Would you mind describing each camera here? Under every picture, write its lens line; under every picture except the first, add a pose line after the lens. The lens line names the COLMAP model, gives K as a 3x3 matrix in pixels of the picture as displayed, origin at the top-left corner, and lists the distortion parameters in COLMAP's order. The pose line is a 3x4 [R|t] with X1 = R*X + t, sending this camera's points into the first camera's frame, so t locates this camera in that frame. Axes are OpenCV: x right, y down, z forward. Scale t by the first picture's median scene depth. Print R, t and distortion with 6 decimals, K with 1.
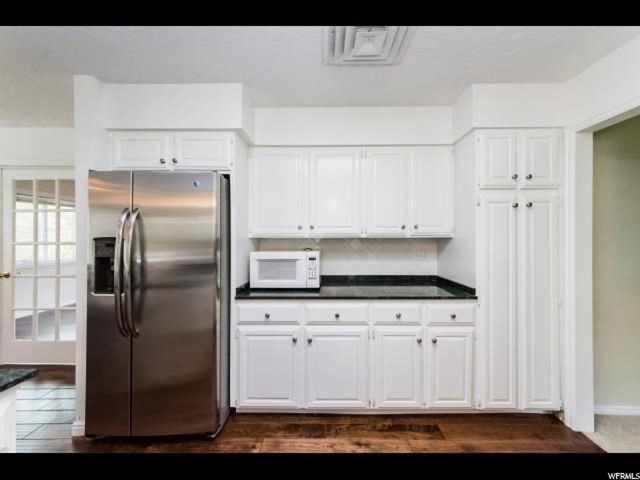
lens RADIAL K [[223.3, 0, 348.7], [0, 223.3, 252.3], [0, 0, 1]] dist [0.001569, 0.000359]
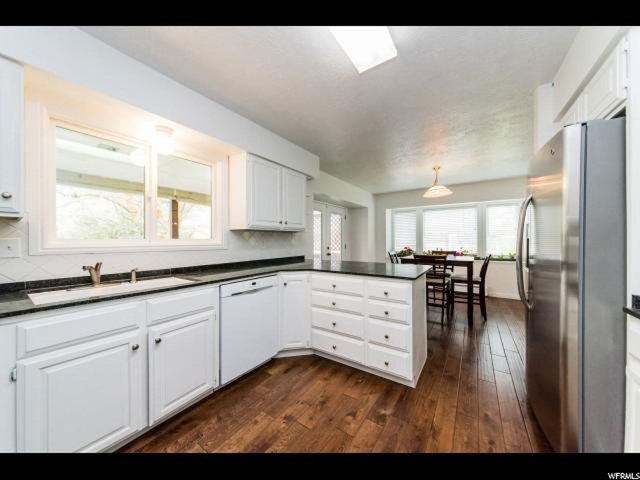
lens RADIAL K [[223.3, 0, 313.5], [0, 223.3, 240.7], [0, 0, 1]] dist [0.001569, 0.000359]
pose [[0.563791, 0.001517, 0.825916, -0.547650], [-0.002924, 0.999996, 0.000159, 0.002039], [-0.825912, -0.002505, 0.563793, 0.008637]]
